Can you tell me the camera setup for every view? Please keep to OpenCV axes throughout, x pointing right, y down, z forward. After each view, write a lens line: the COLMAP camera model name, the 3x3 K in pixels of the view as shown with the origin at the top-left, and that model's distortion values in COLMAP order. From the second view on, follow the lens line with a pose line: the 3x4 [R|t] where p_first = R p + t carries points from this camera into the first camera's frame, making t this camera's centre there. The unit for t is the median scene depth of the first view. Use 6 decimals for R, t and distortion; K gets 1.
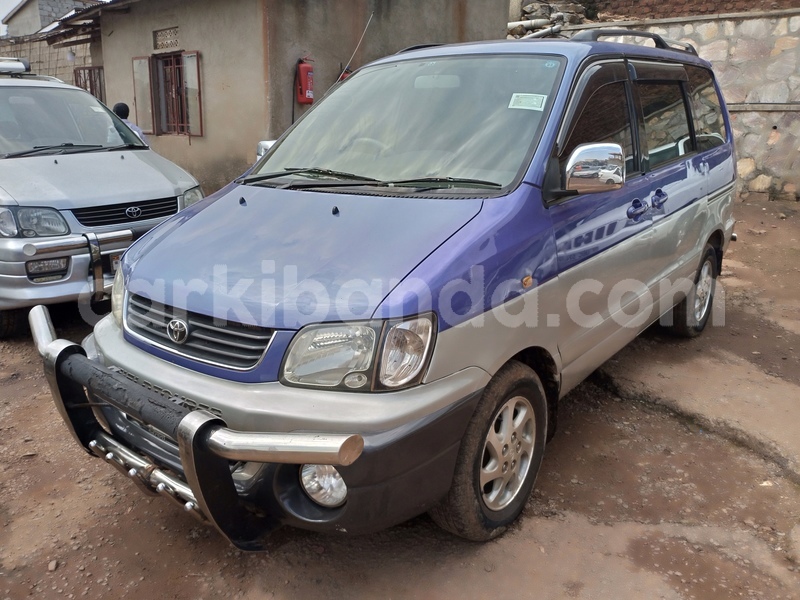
lens RADIAL K [[665.4, 0, 406.5], [0, 665.4, 300.2], [0, 0, 1]] dist [0.042147, -0.091353]
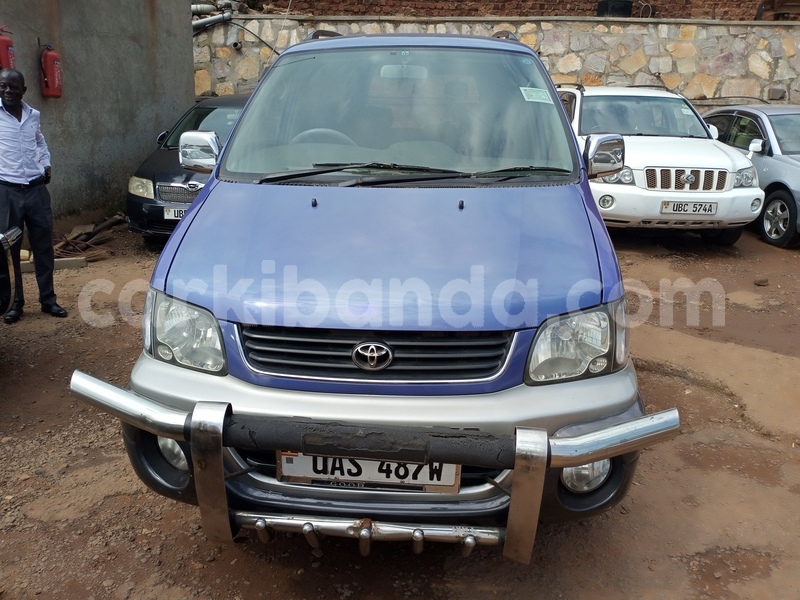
lens RADIAL K [[665.4, 0, 406.5], [0, 665.4, 300.2], [0, 0, 1]] dist [0.042147, -0.091353]
pose [[0.827606, -0.140077, 0.543550, -0.201248], [0.132683, 0.989738, 0.053042, -0.016844], [-0.545402, 0.028222, 0.837699, 0.068574]]
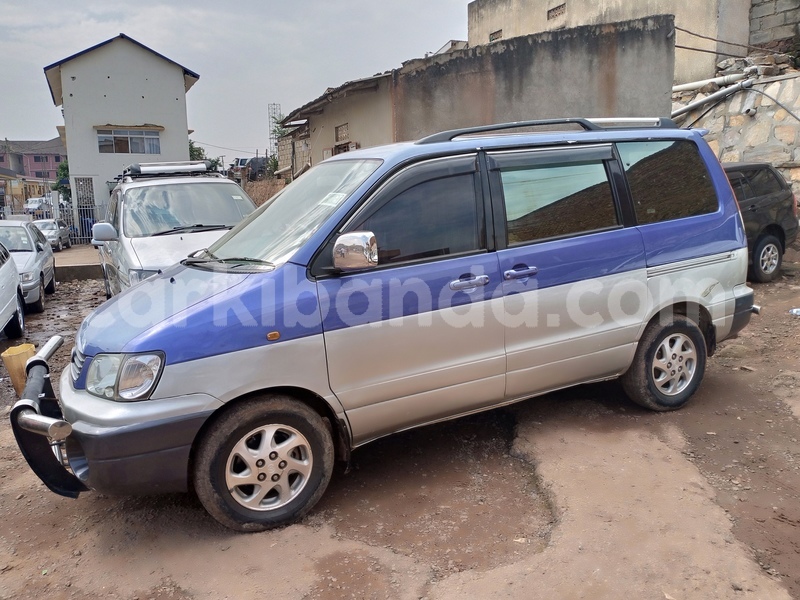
lens RADIAL K [[665.4, 0, 406.5], [0, 665.4, 300.2], [0, 0, 1]] dist [0.042147, -0.091353]
pose [[0.902450, 0.030775, -0.429694, 0.277387], [-0.067390, 0.995250, -0.070251, -0.006502], [0.425491, 0.092355, 0.900238, -0.025572]]
